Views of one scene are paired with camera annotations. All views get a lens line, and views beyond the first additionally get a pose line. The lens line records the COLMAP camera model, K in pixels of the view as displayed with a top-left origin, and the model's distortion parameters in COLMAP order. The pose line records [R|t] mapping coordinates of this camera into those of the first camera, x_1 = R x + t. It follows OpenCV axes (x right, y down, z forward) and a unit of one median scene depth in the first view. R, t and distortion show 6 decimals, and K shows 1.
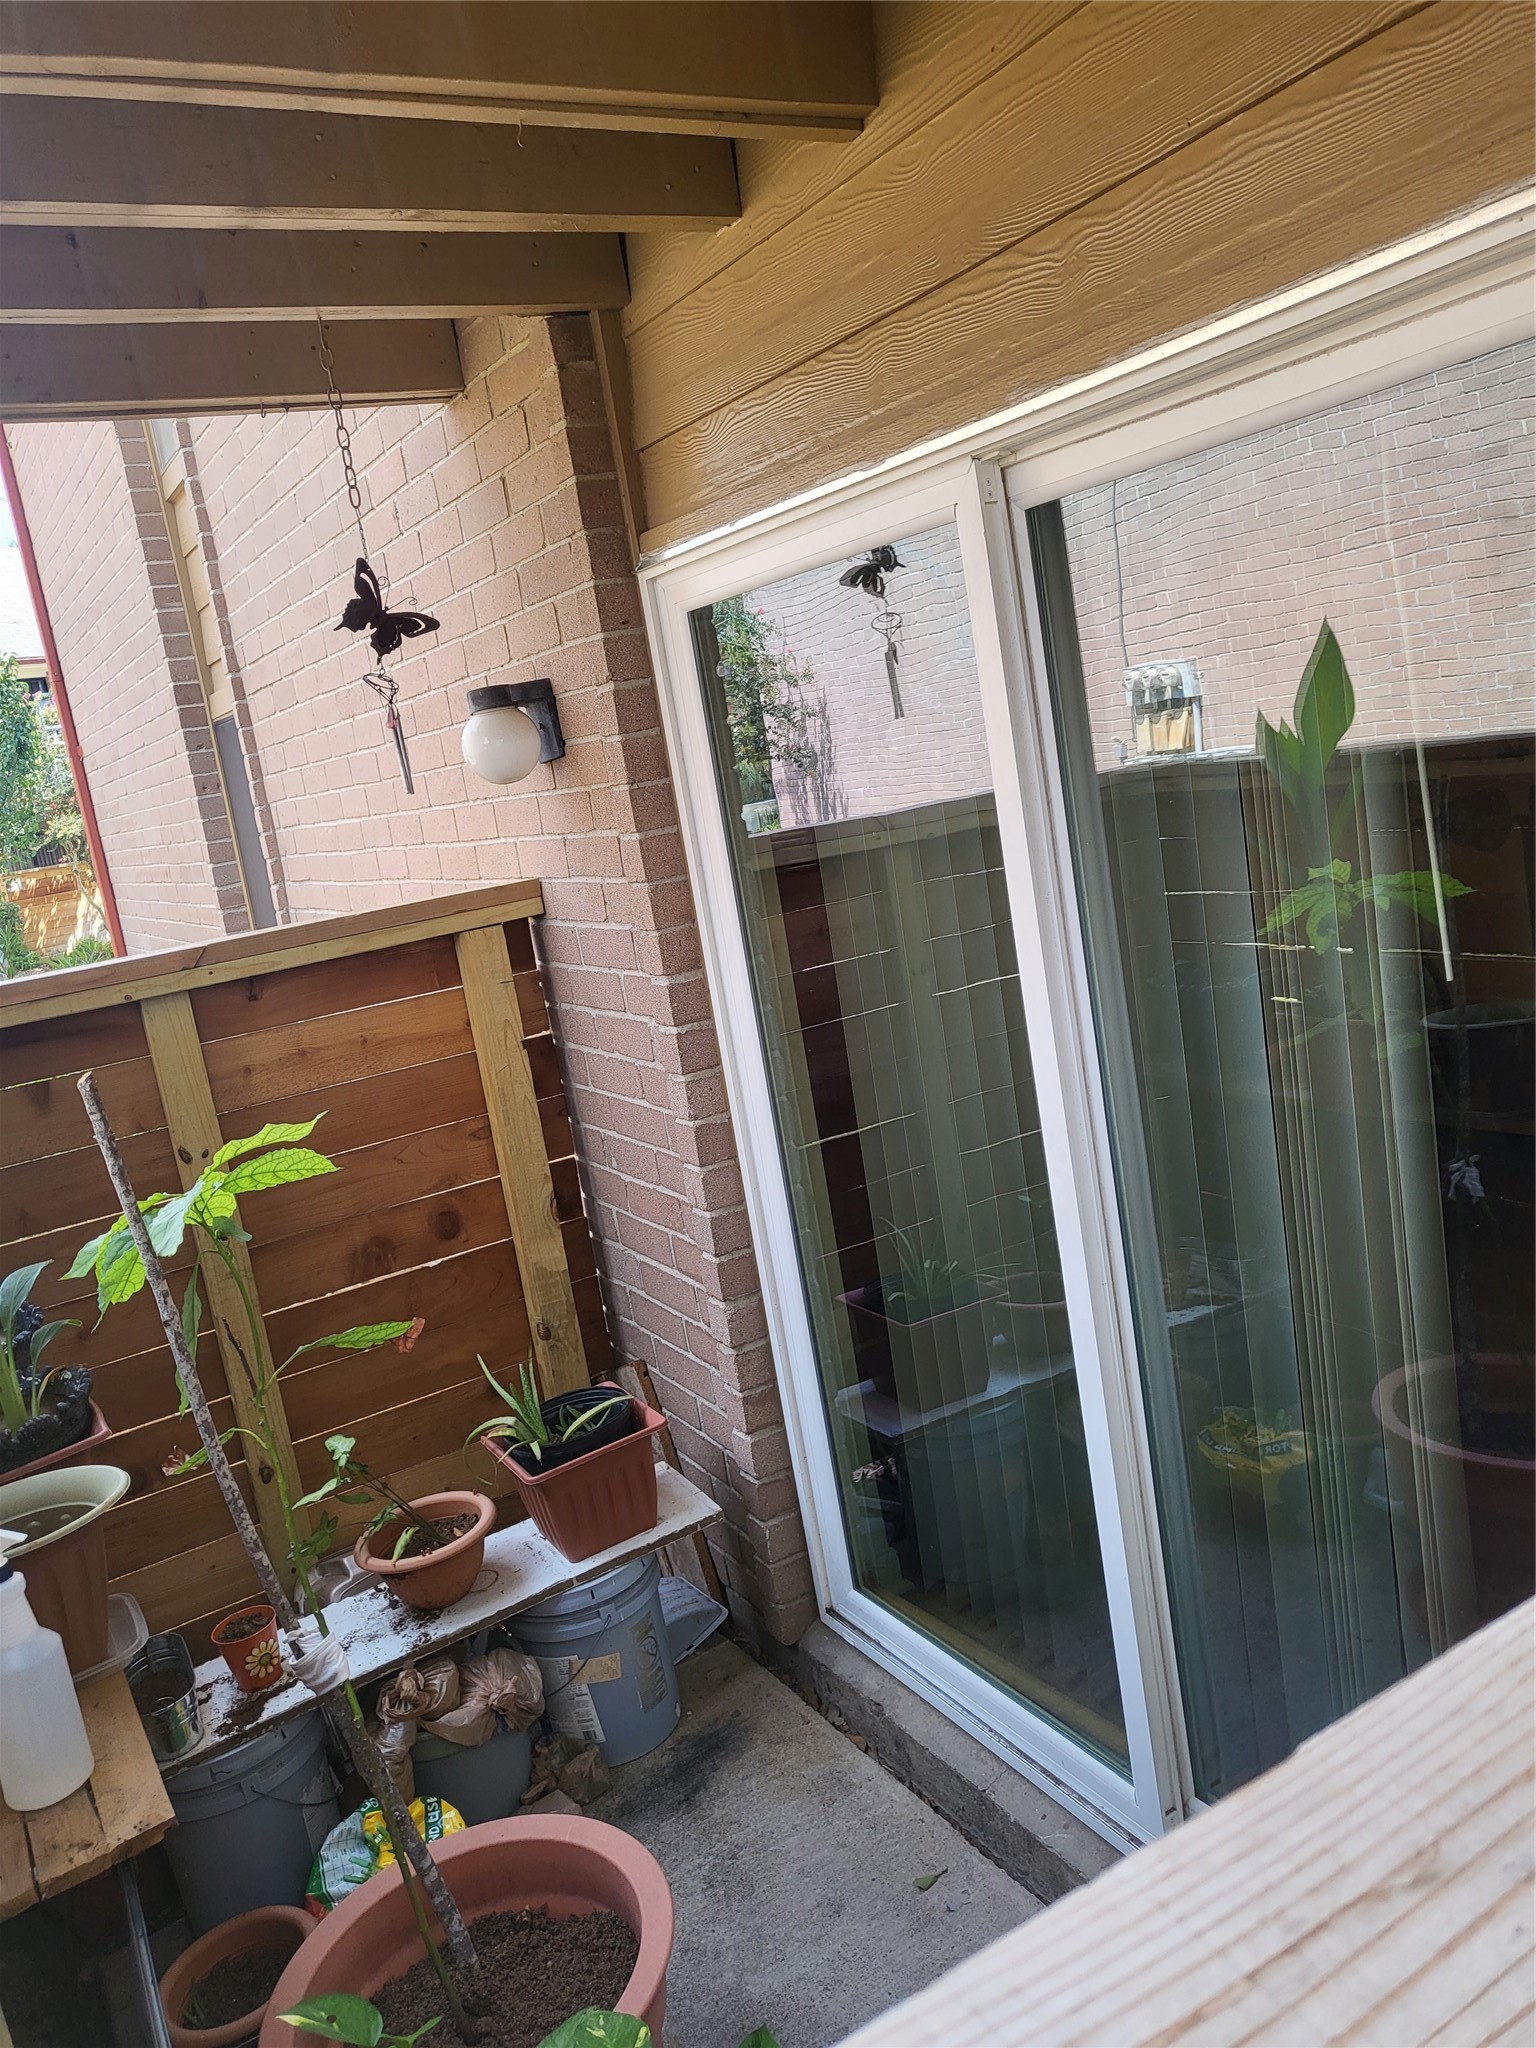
lens RADIAL K [[1574.2, 0, 766.6], [0, 1574.2, 1021.9], [0, 0, 1]] dist [-0.011665, 0.061059]
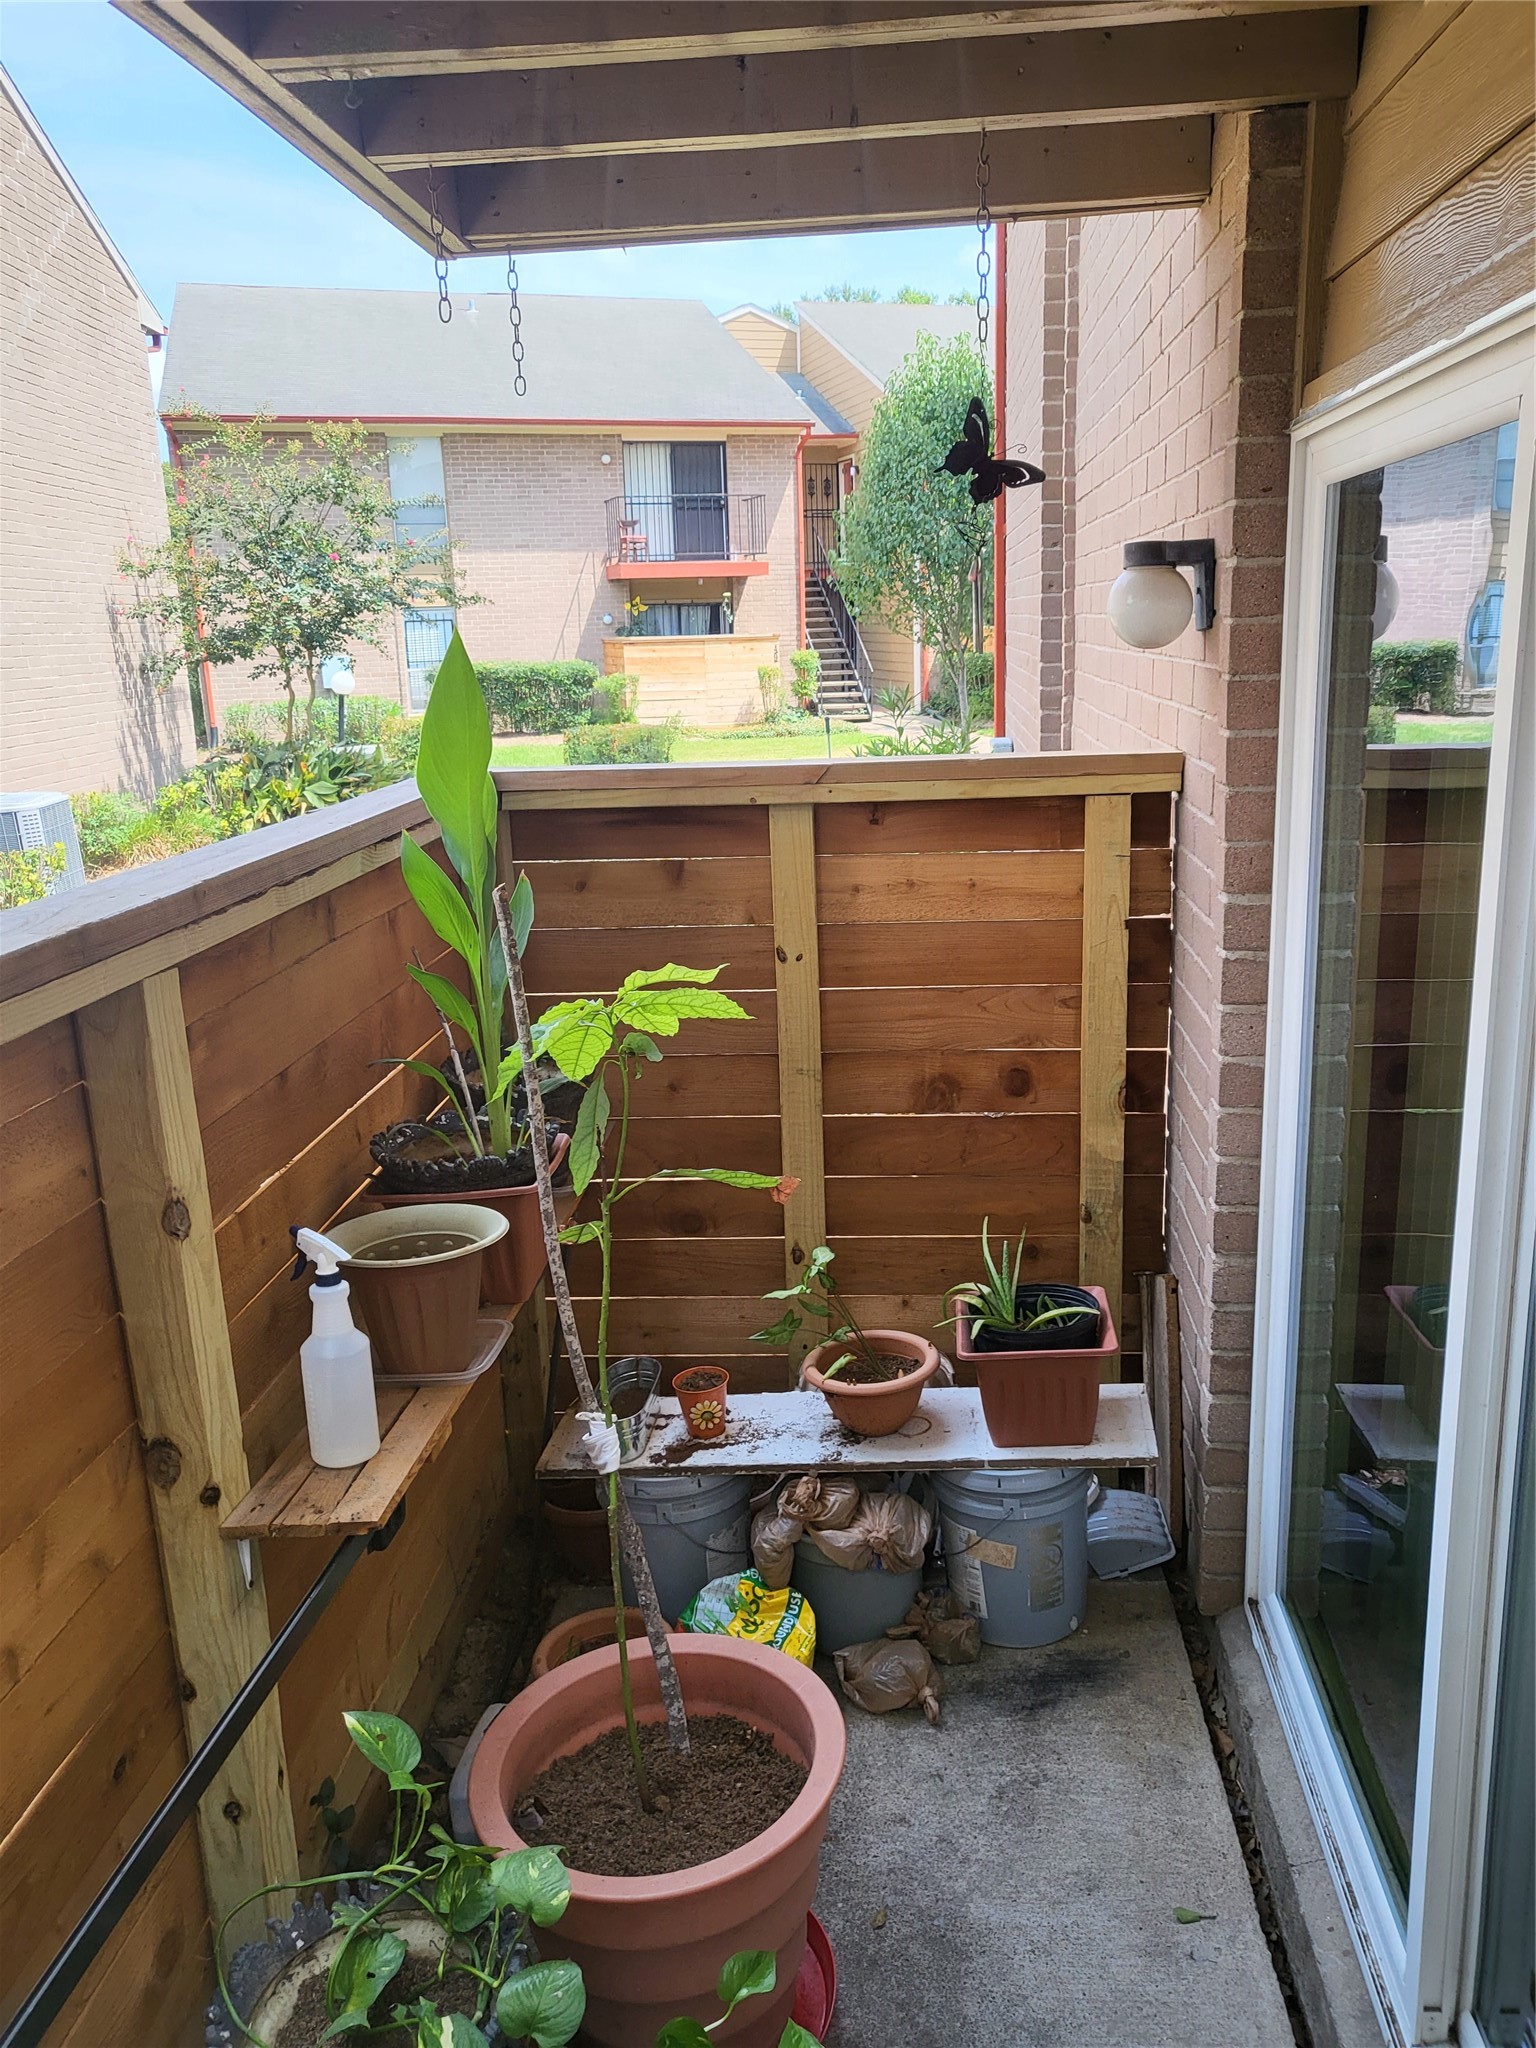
lens RADIAL K [[1574.2, 0, 771.3], [0, 1574.2, 1035.2], [0, 0, 1]] dist [-0.011665, 0.061059]
pose [[0.822498, 0.266975, -0.502216, 0.193686], [-0.196196, 0.961969, 0.190059, -0.070334], [0.533857, -0.057791, 0.843597, 0.094381]]
